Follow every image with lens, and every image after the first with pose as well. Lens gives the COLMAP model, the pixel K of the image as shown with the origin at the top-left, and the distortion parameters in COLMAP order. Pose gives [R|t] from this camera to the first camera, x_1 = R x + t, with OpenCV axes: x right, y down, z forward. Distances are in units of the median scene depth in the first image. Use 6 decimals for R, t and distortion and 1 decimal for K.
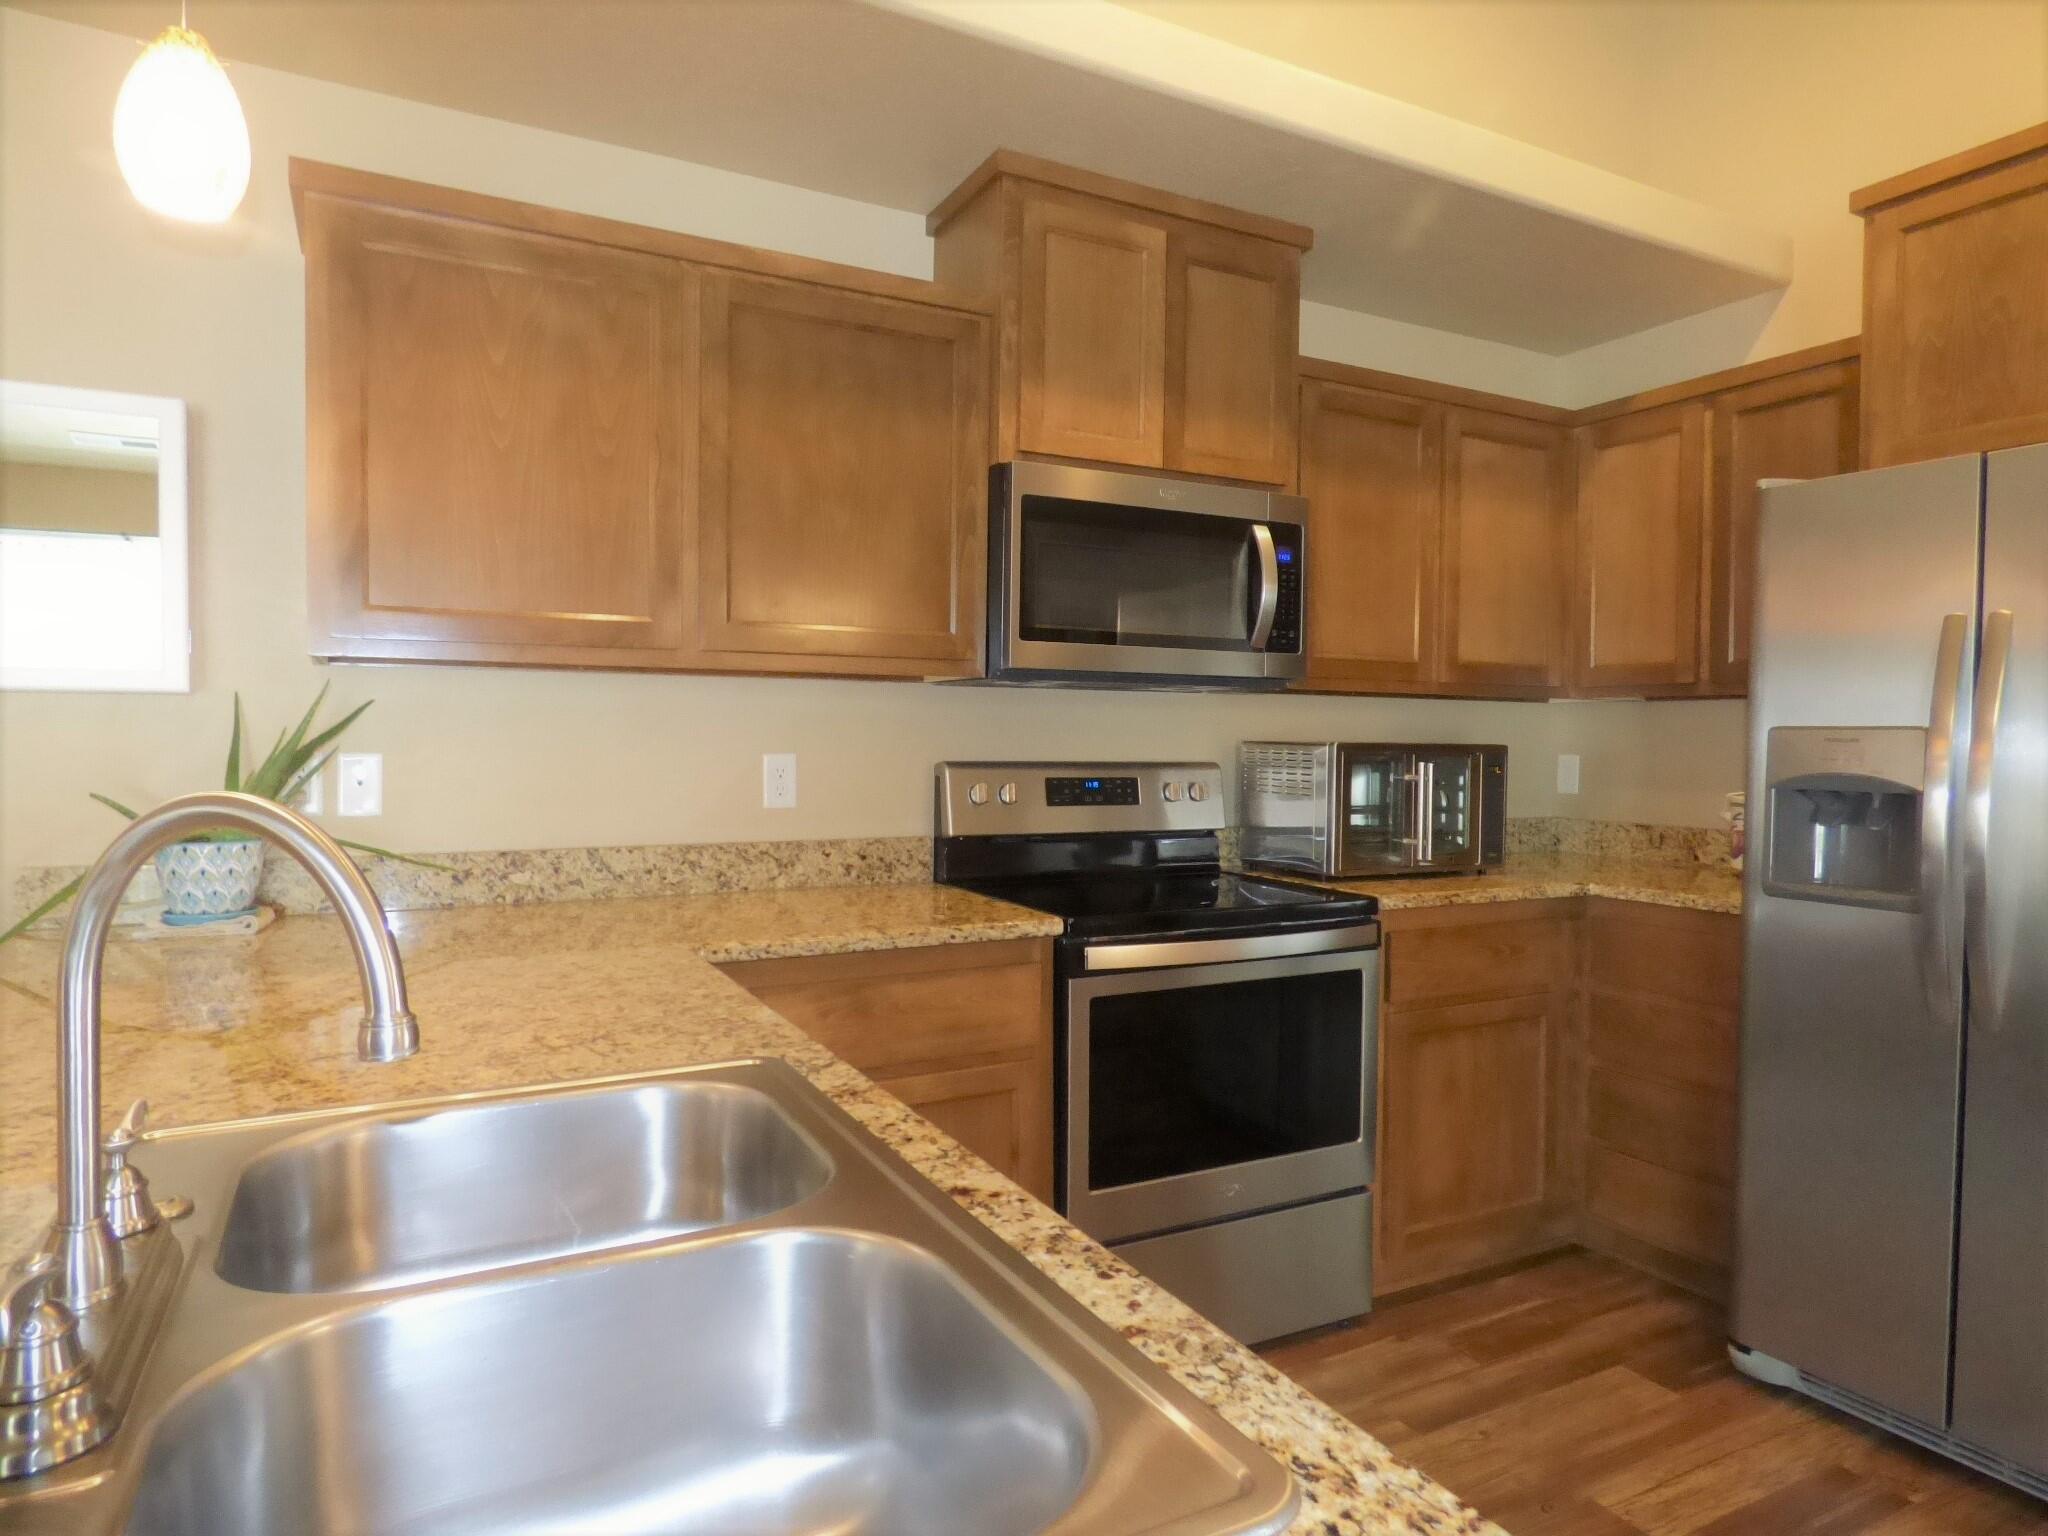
lens RADIAL K [[1215.9, 0, 1041.0], [0, 1215.9, 775.3], [0, 0, 1]] dist [-0.024988, 0.001687]
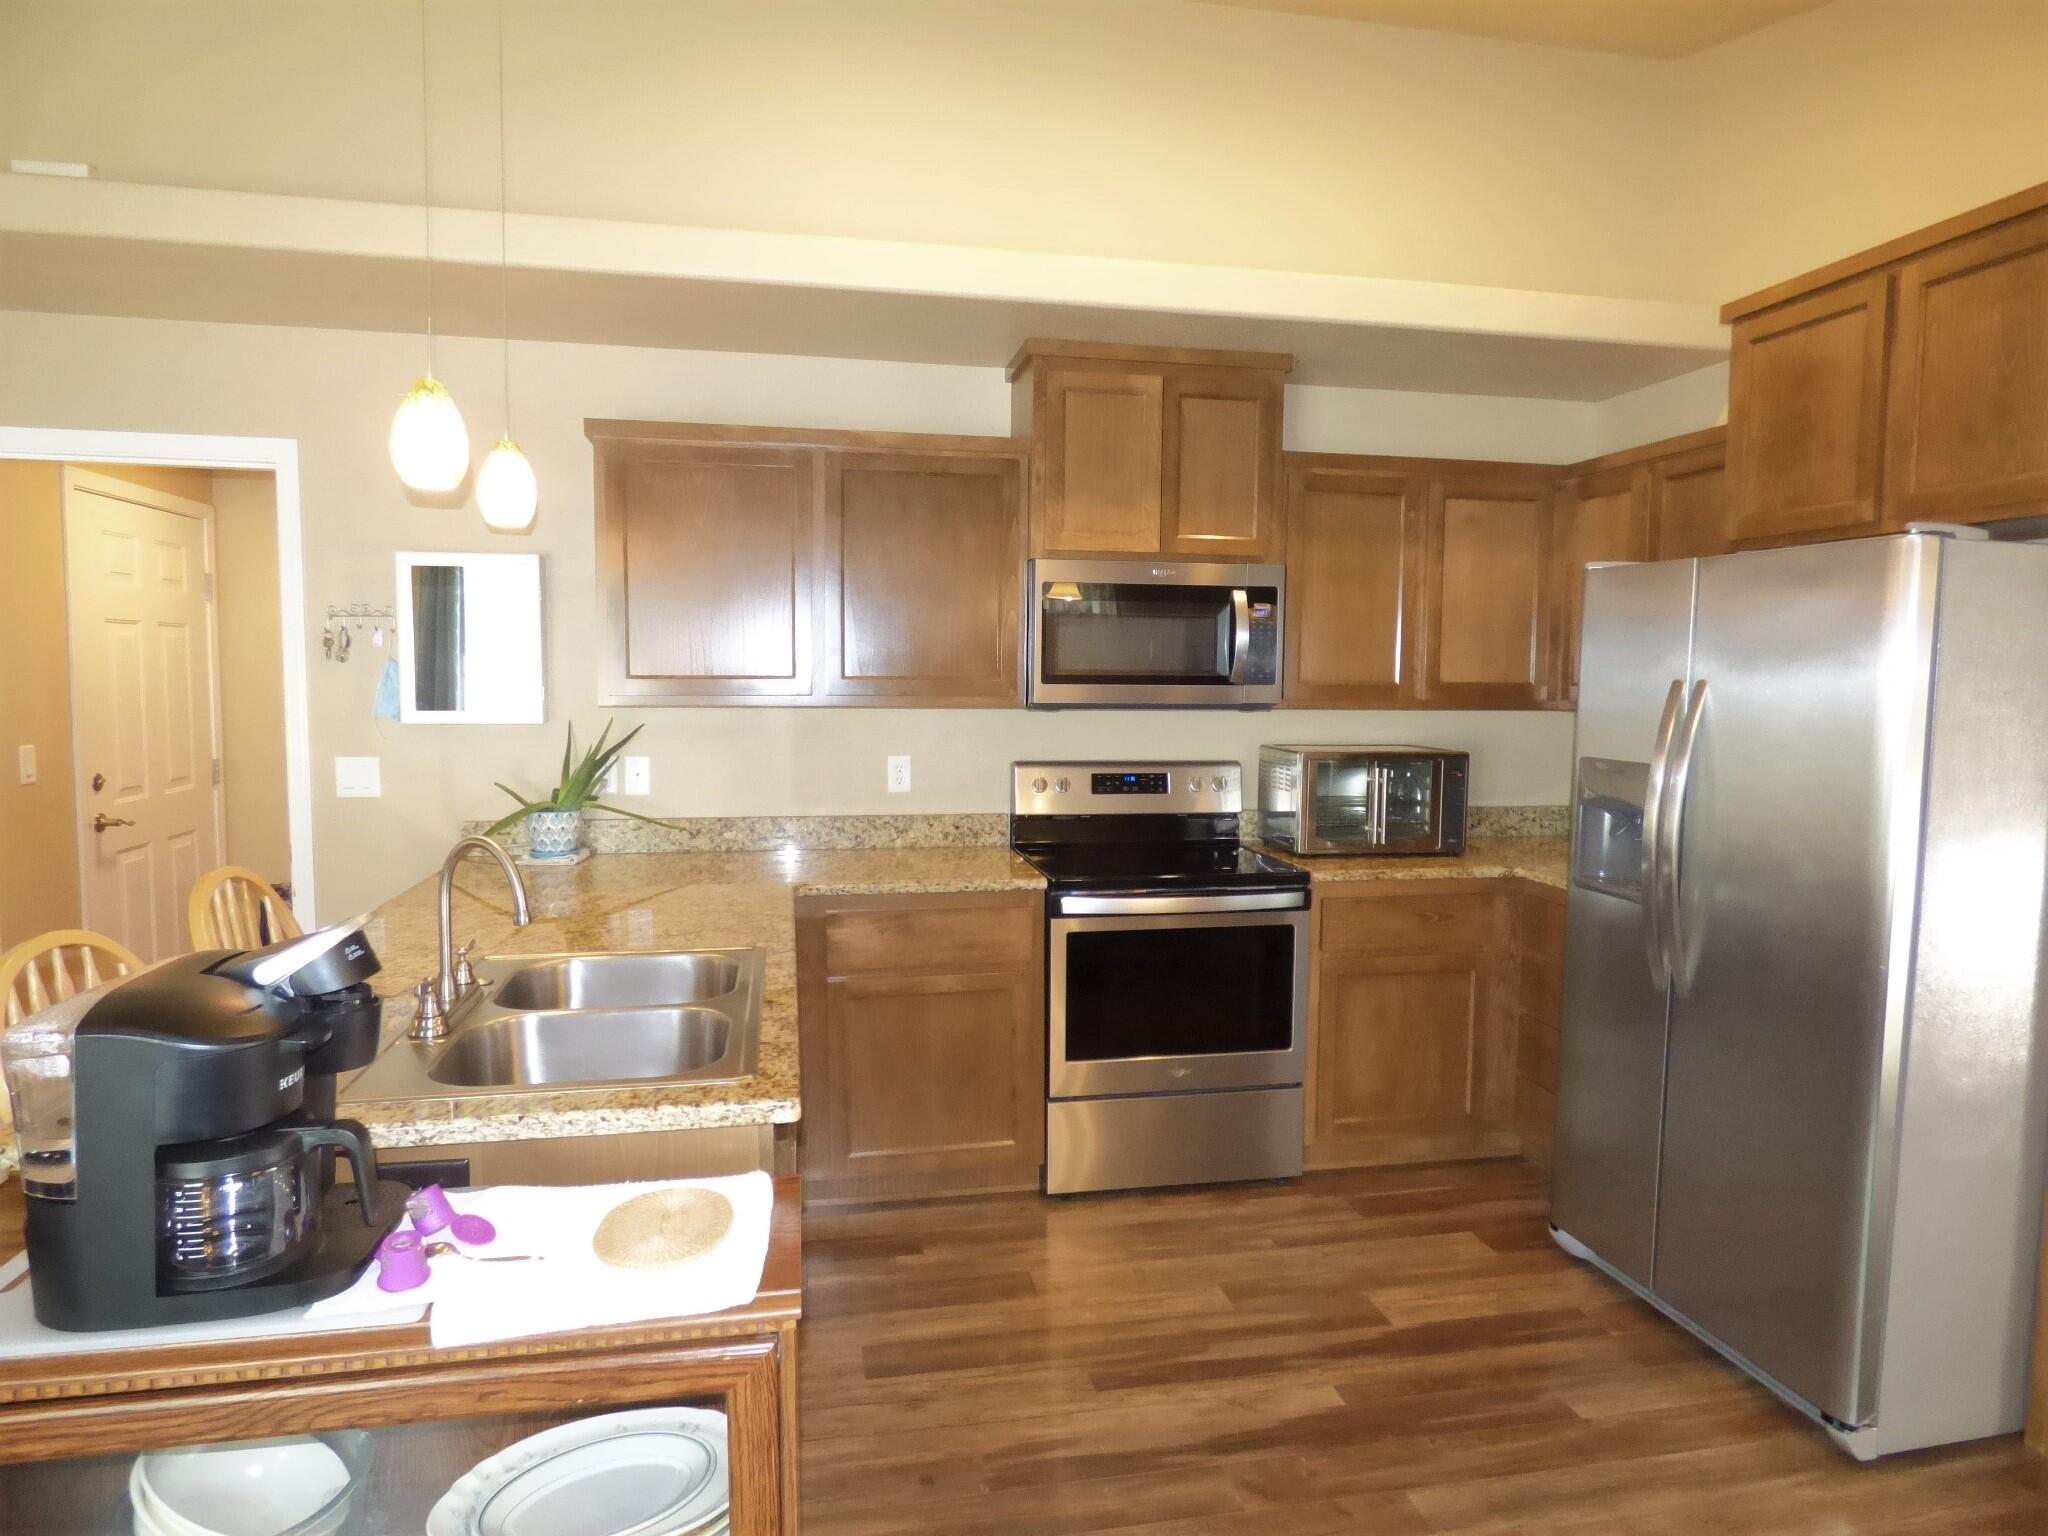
lens RADIAL K [[1215.9, 0, 1041.0], [0, 1215.9, 775.3], [0, 0, 1]] dist [-0.024988, 0.001687]
pose [[0.959777, 0.024248, -0.279715, 0.363034], [-0.009310, 0.998464, 0.054611, -0.076180], [0.280609, -0.049810, 0.958529, -0.362838]]
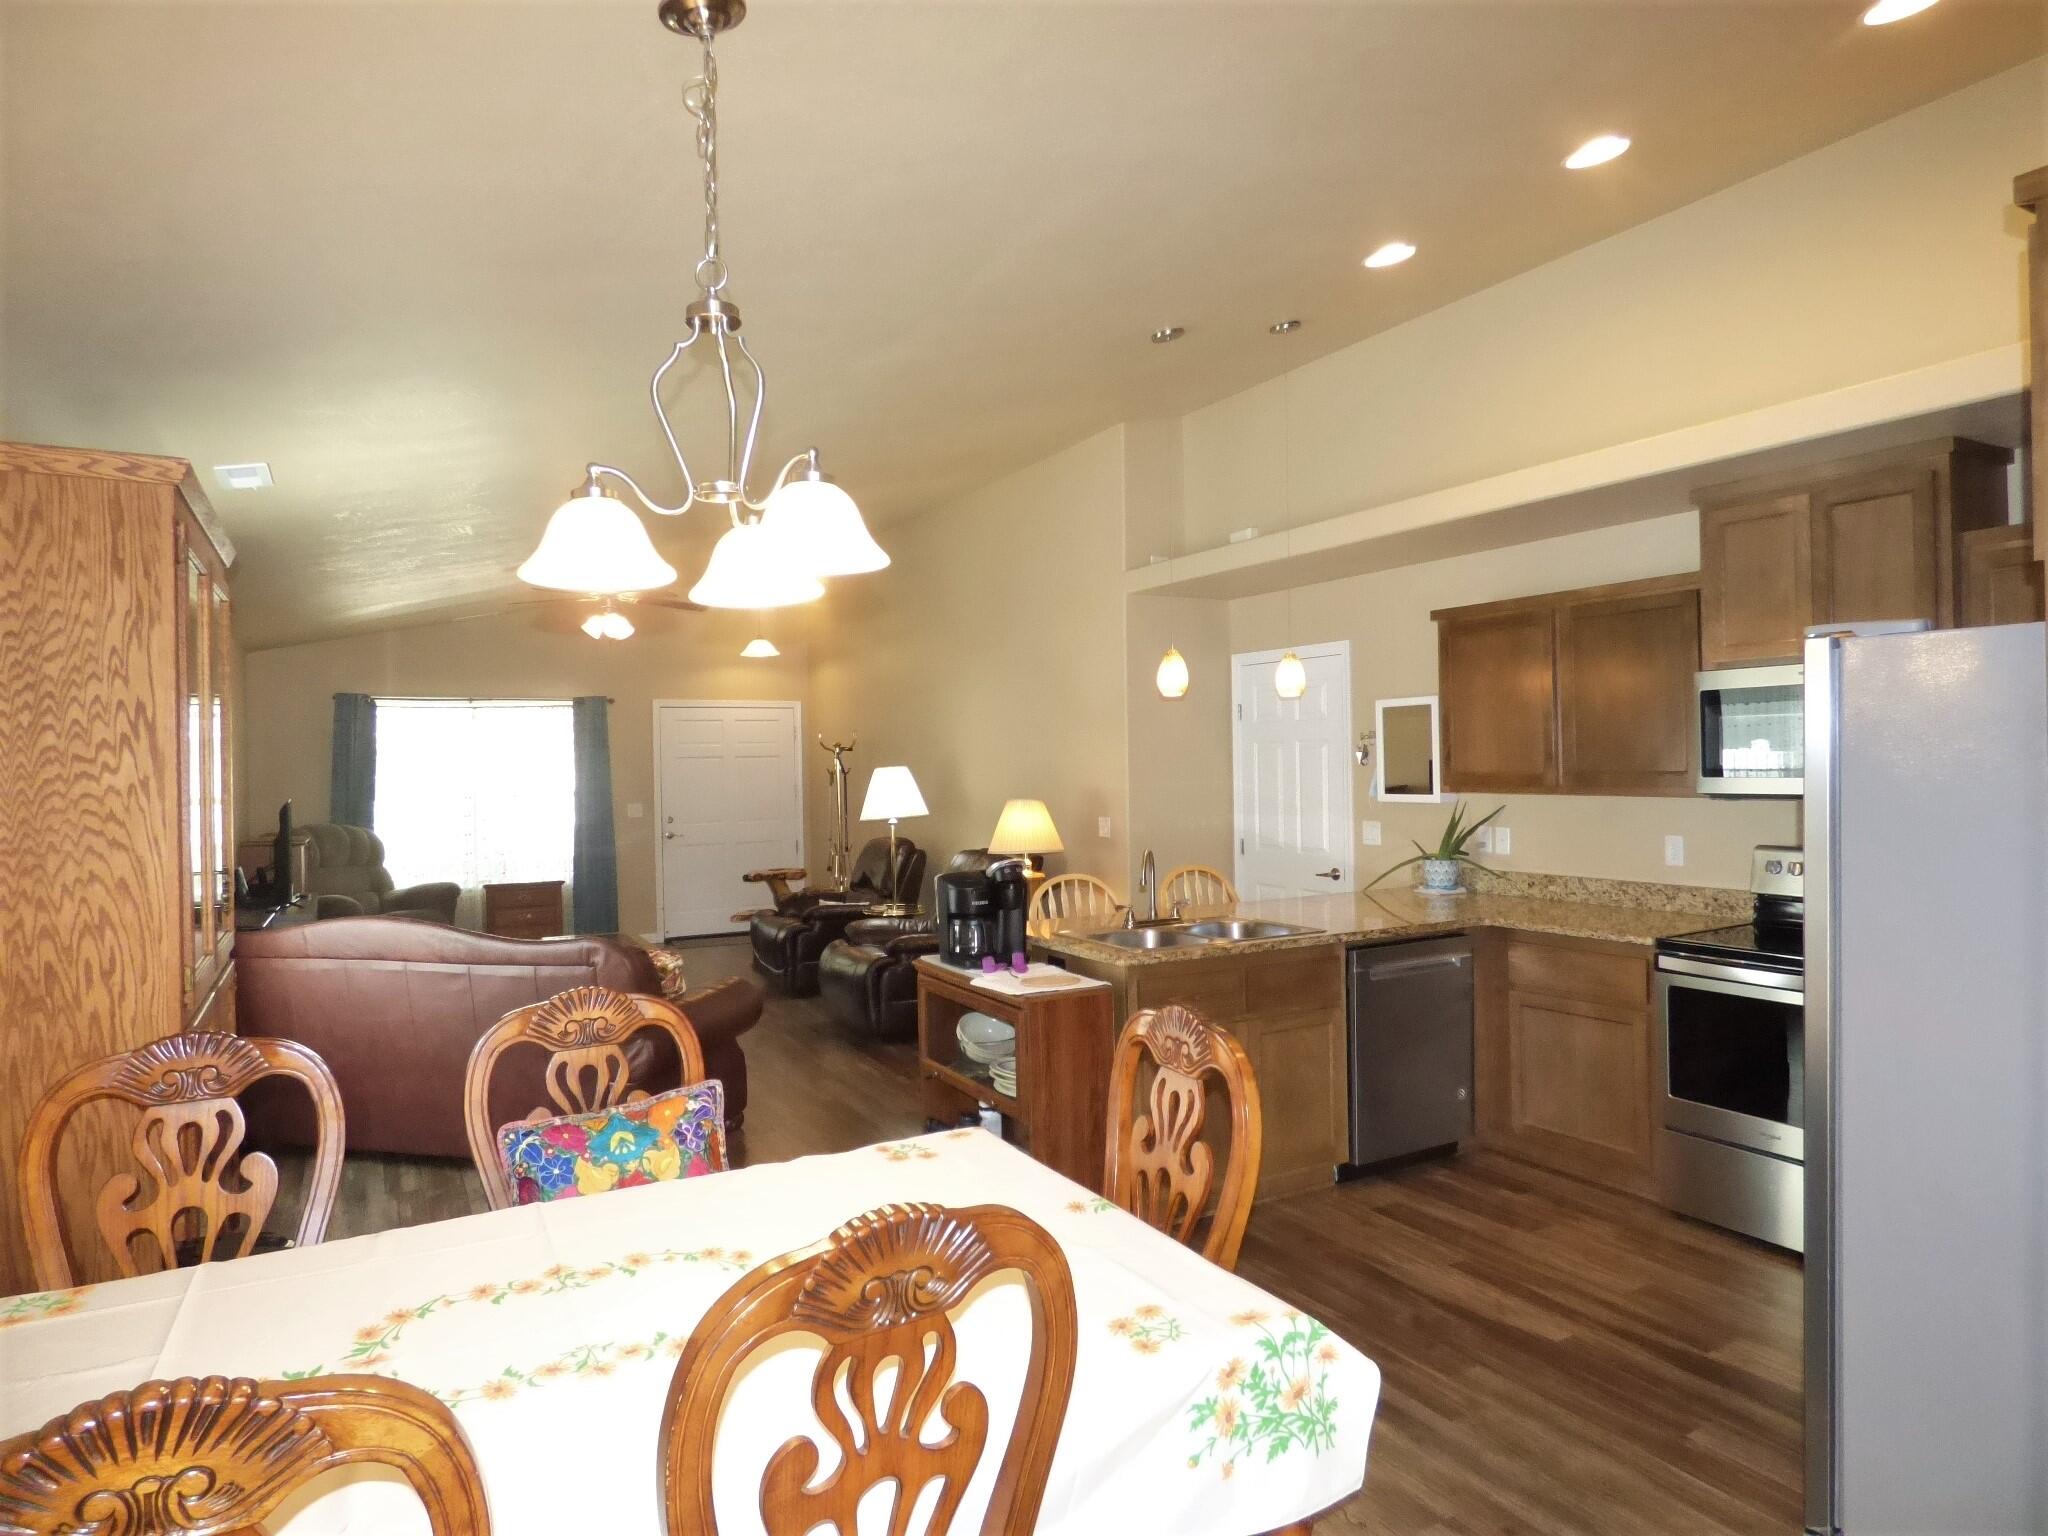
lens RADIAL K [[1215.9, 0, 1041.0], [0, 1215.9, 775.3], [0, 0, 1]] dist [-0.024988, 0.001687]
pose [[0.028450, -0.000381, -0.999595, 1.529292], [-0.011326, 0.999936, -0.000704, -0.094514], [0.999531, 0.011342, 0.028444, 0.028135]]
